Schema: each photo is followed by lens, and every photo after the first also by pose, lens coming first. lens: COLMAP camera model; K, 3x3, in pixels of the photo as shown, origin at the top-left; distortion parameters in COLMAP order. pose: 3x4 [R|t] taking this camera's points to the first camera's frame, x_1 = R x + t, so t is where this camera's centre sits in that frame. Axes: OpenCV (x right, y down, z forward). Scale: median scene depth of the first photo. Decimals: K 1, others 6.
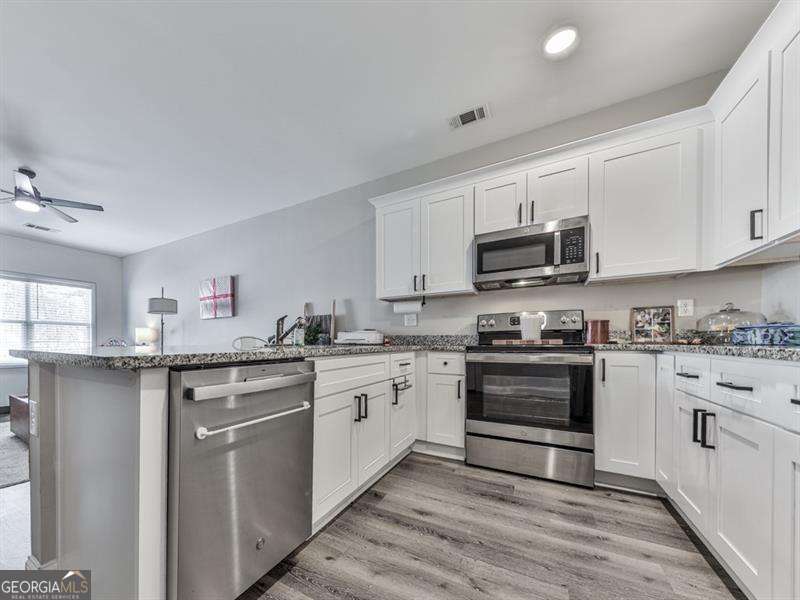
lens RADIAL K [[314.2, 0, 335.2], [0, 314.2, 347.4], [0, 0, 1]] dist [-0.001089, -0.000785]
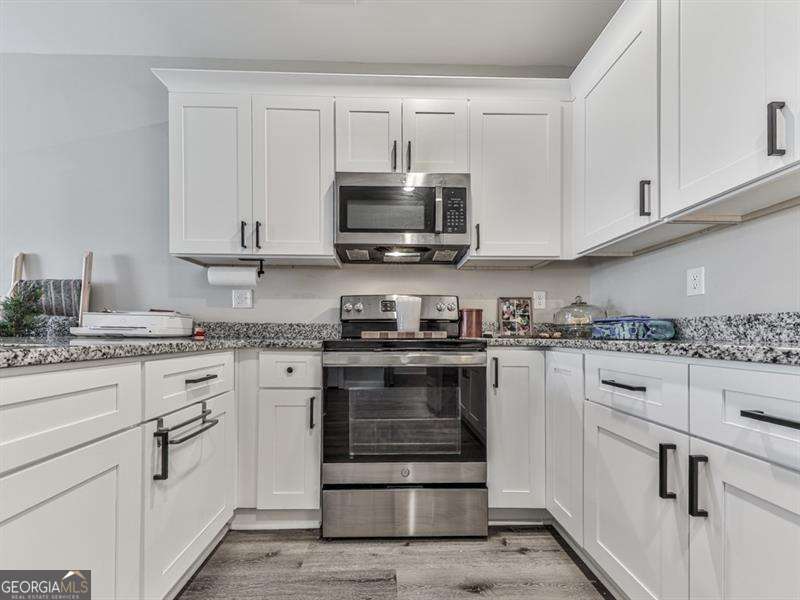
lens RADIAL K [[305.6, 0, 394.1], [0, 305.6, 332.0], [0, 0, 1]] dist [0.014645, 0.000034]
pose [[0.823798, 0.010120, 0.566794, 0.206169], [0.001736, 0.999791, -0.020375, -0.009395], [-0.566881, 0.017769, 0.823608, 0.459986]]
